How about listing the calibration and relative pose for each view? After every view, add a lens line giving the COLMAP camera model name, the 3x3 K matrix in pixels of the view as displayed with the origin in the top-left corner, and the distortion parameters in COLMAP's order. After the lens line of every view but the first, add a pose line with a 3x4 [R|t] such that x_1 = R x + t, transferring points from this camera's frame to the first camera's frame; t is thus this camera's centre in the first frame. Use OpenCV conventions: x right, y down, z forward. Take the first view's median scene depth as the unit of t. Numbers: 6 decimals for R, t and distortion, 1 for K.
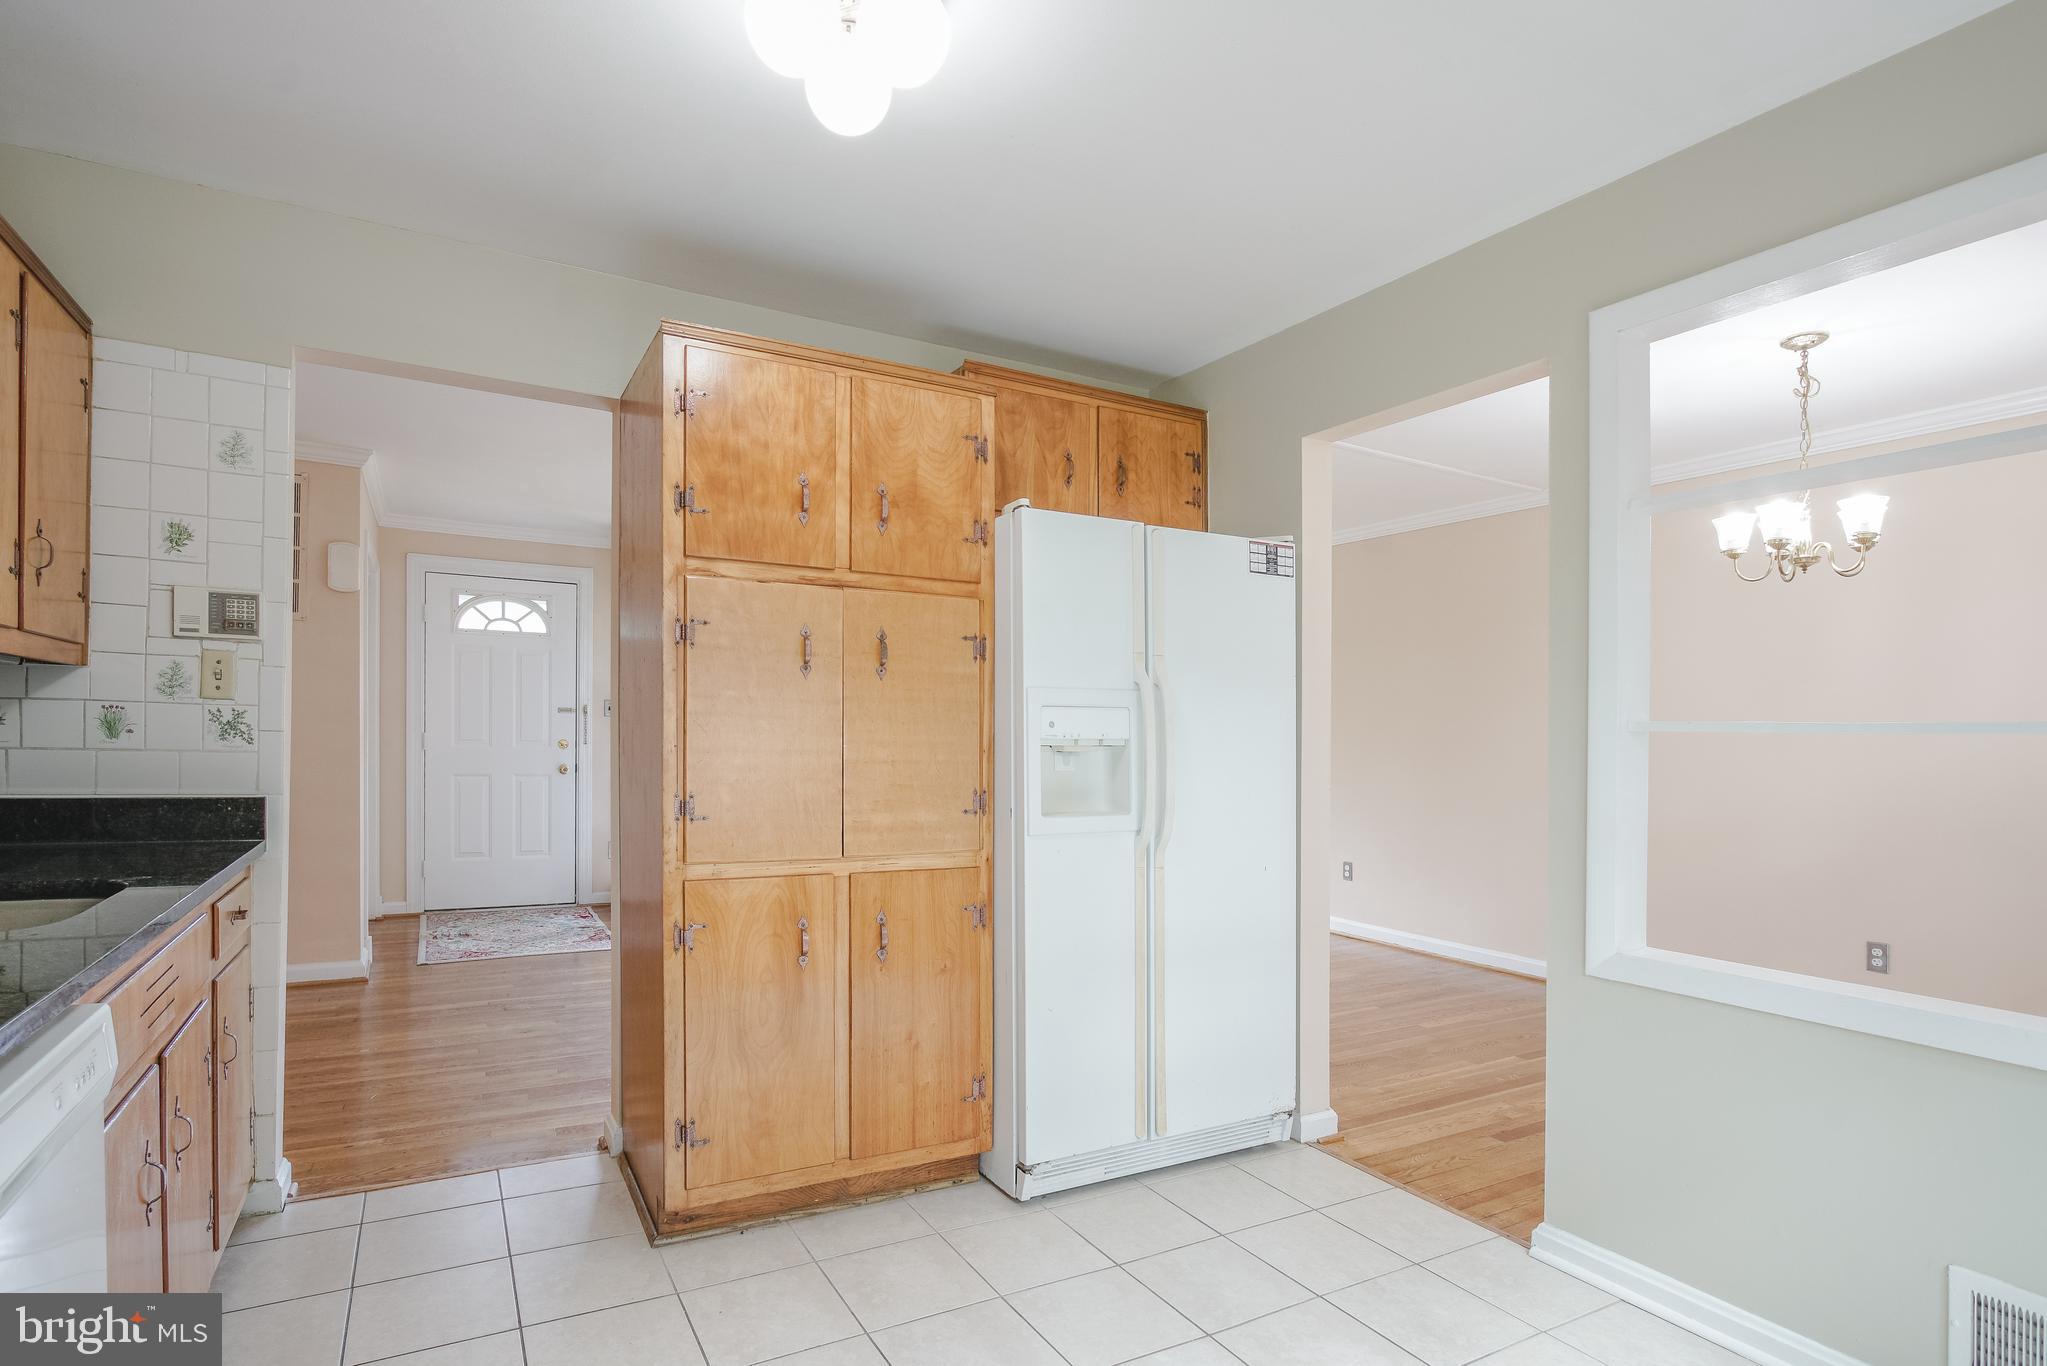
lens RADIAL K [[1060.1, 0, 956.5], [0, 1060.1, 727.9], [0, 0, 1]] dist [-0.018117, -0.000543]
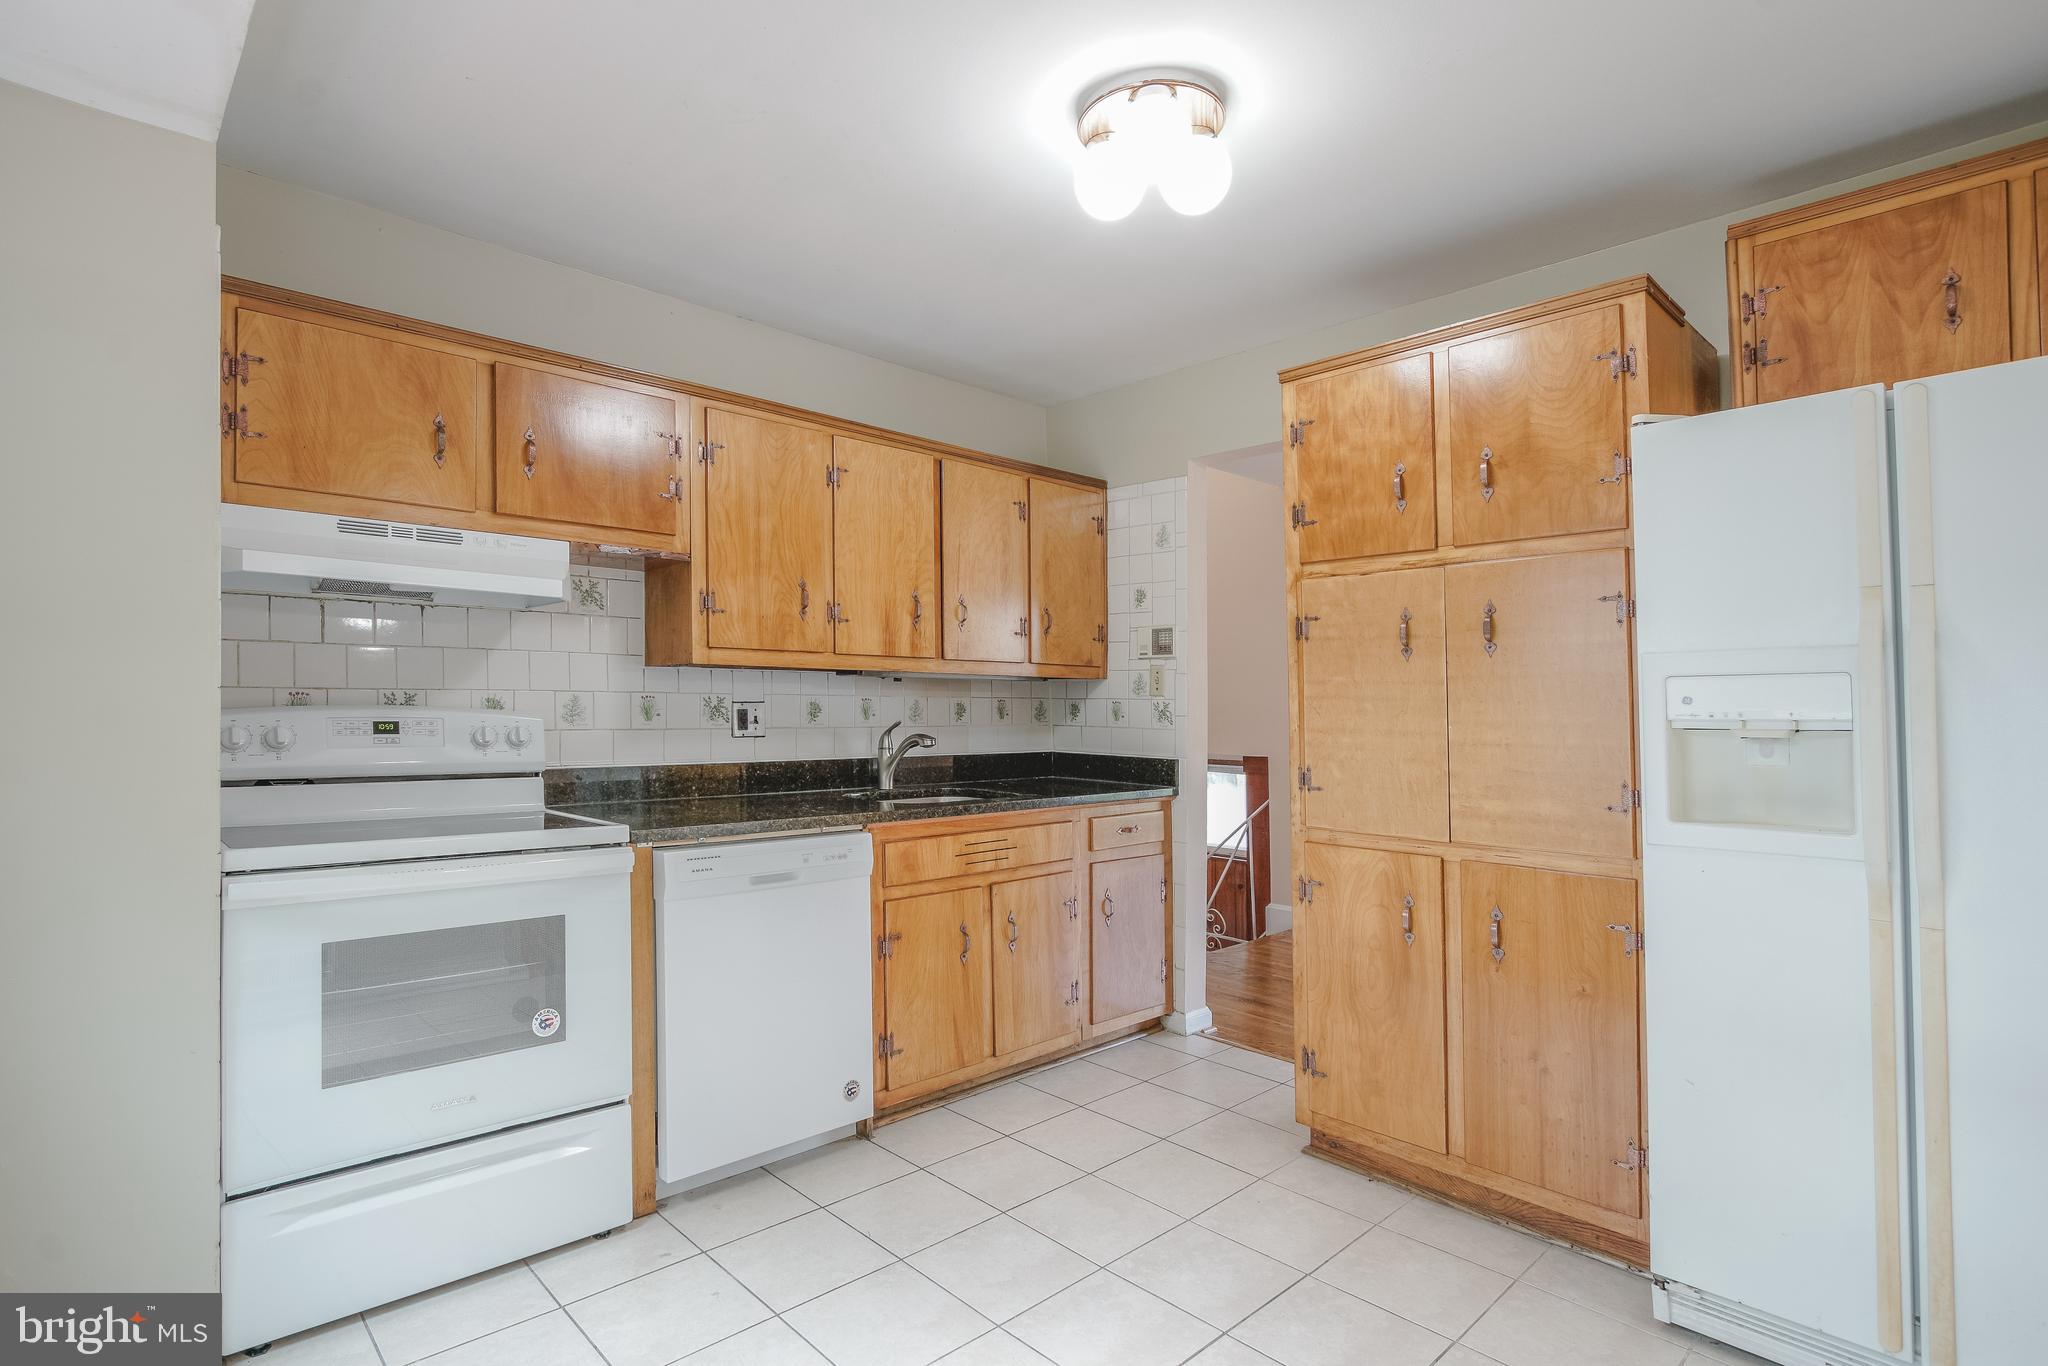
lens RADIAL K [[1027.6, 0, 981.9], [0, 1027.6, 692.4], [0, 0, 1]] dist [-0.012197, 0.000696]
pose [[0.237914, -0.029281, -0.970845, 0.700148], [0.004763, 0.999569, -0.028980, 0.010133], [0.971275, 0.002271, 0.237951, 0.354390]]
